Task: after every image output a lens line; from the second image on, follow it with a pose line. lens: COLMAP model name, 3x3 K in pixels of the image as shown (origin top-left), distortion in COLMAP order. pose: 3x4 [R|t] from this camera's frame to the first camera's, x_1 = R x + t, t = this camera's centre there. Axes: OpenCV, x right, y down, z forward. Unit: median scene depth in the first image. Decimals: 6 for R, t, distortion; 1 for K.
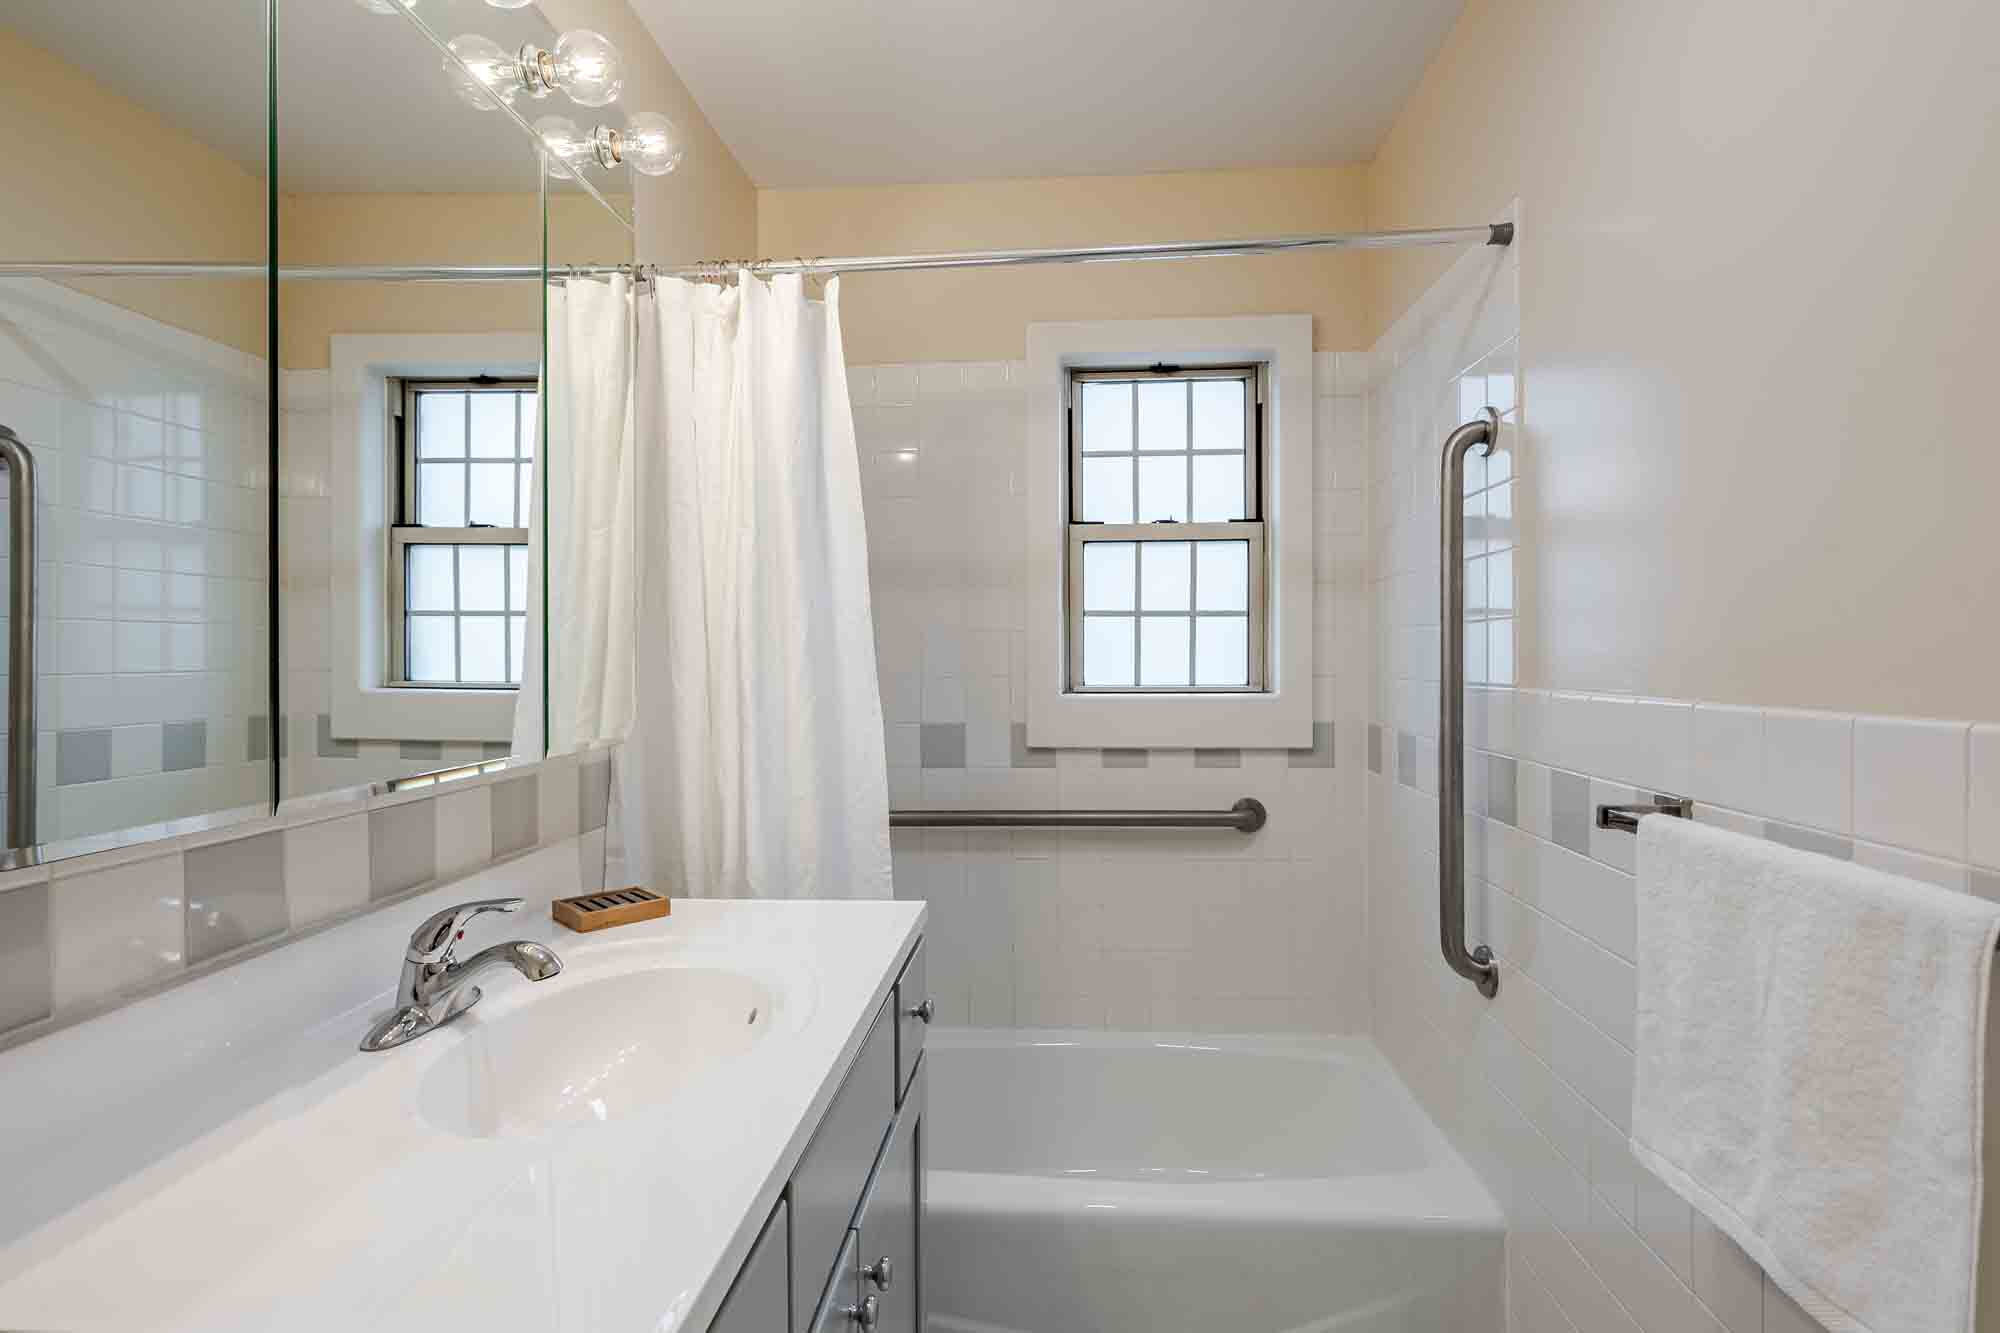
lens RADIAL K [[938.6, 0, 1011.4], [0, 938.6, 659.3], [0, 0, 1]] dist [-0.001298, -0.000641]
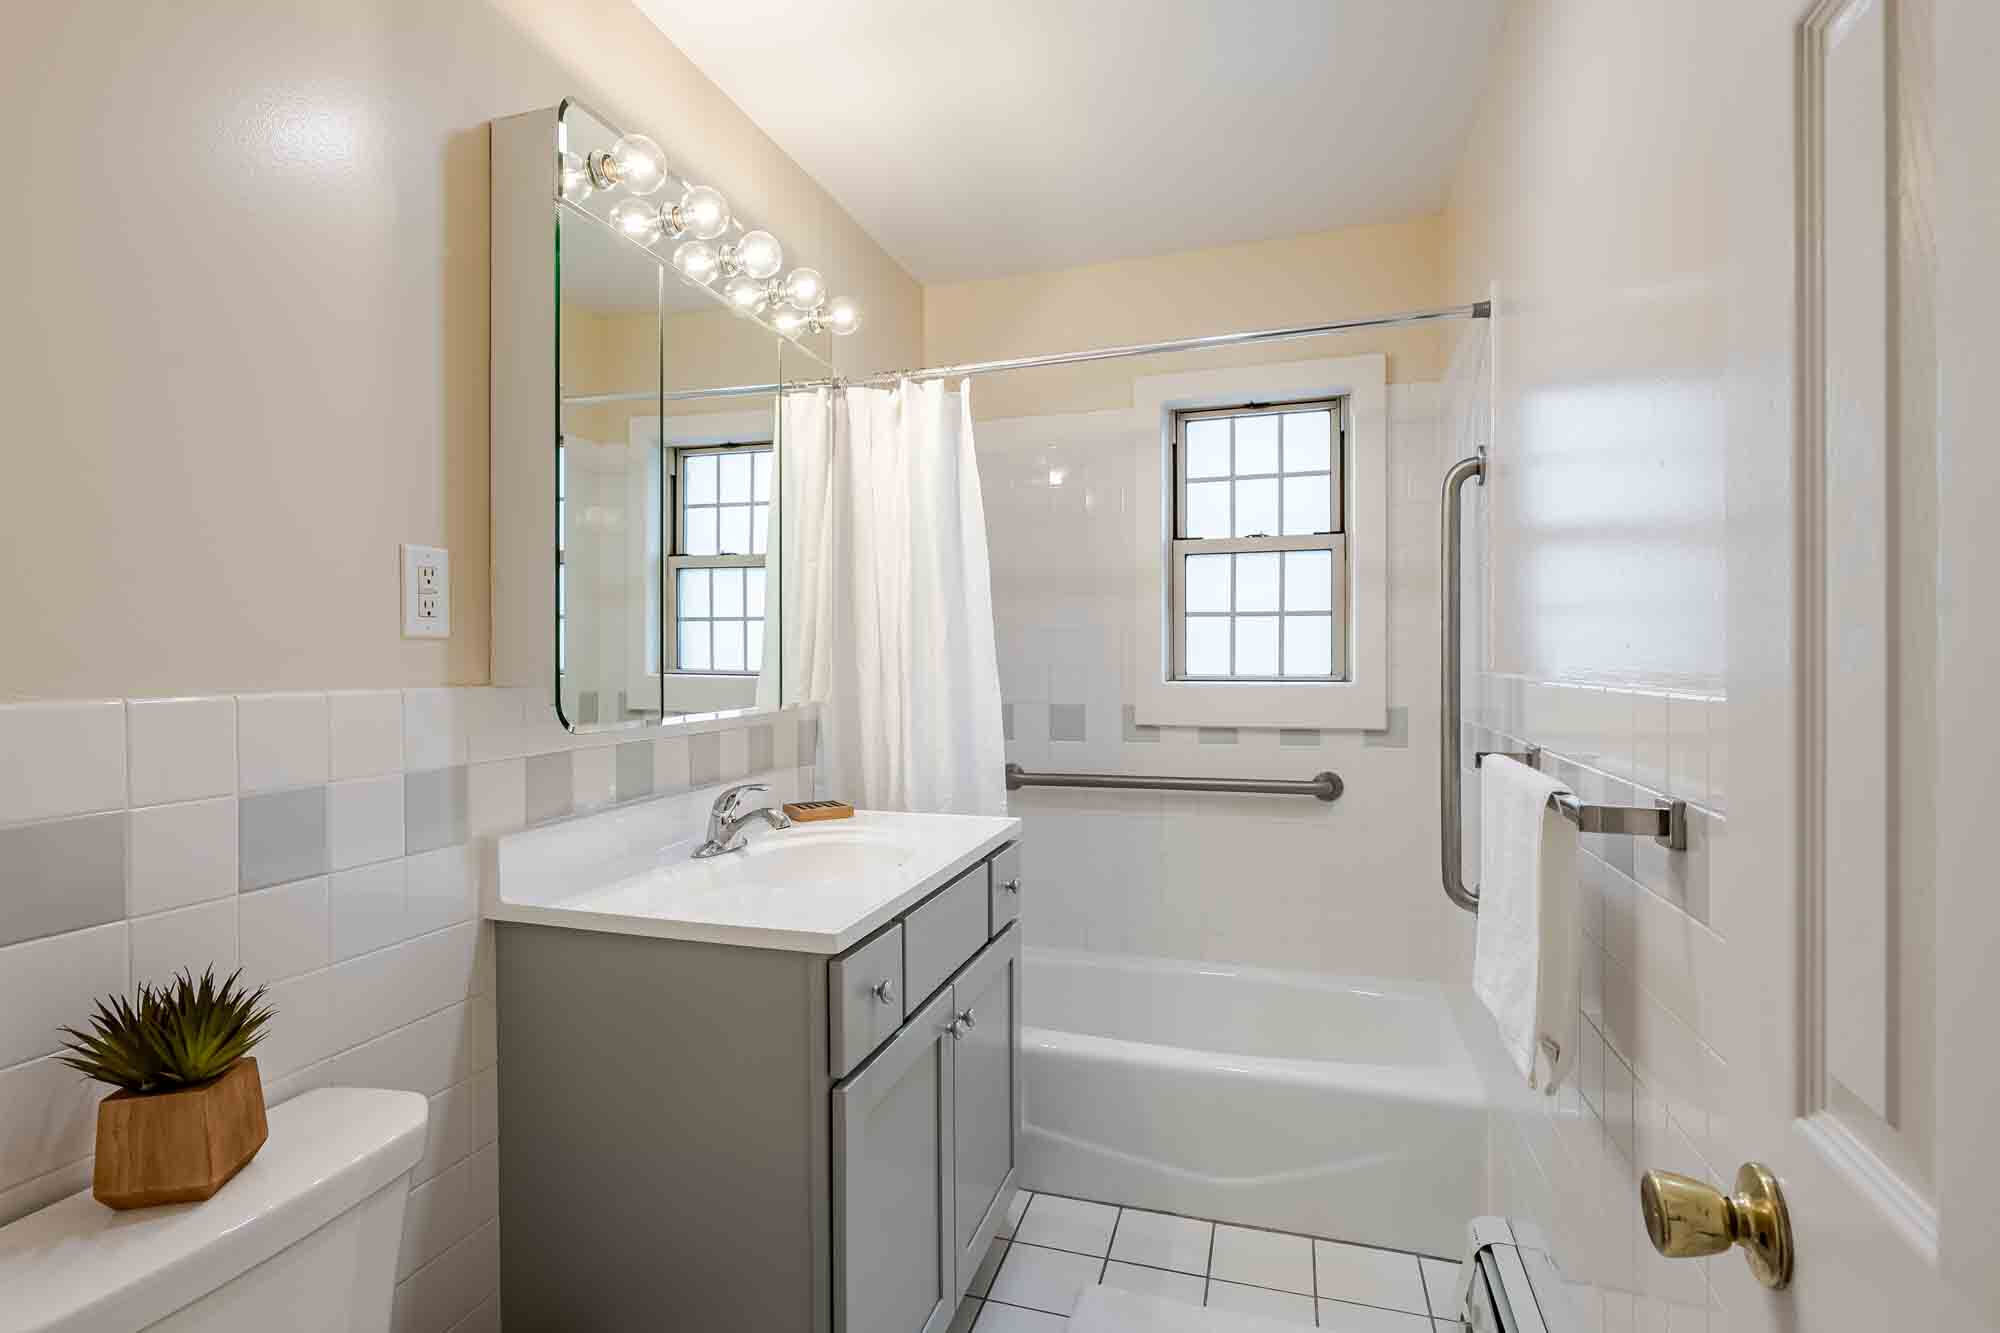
lens RADIAL K [[979.0, 0, 977.4], [0, 979.0, 655.6], [0, 0, 1]] dist [-0.004424, -0.000837]
pose [[0.970938, -0.000399, -0.239332, 0.121018], [-0.000430, 0.999994, -0.003411, 0.008228], [0.239332, 0.003415, 0.970932, -0.283413]]
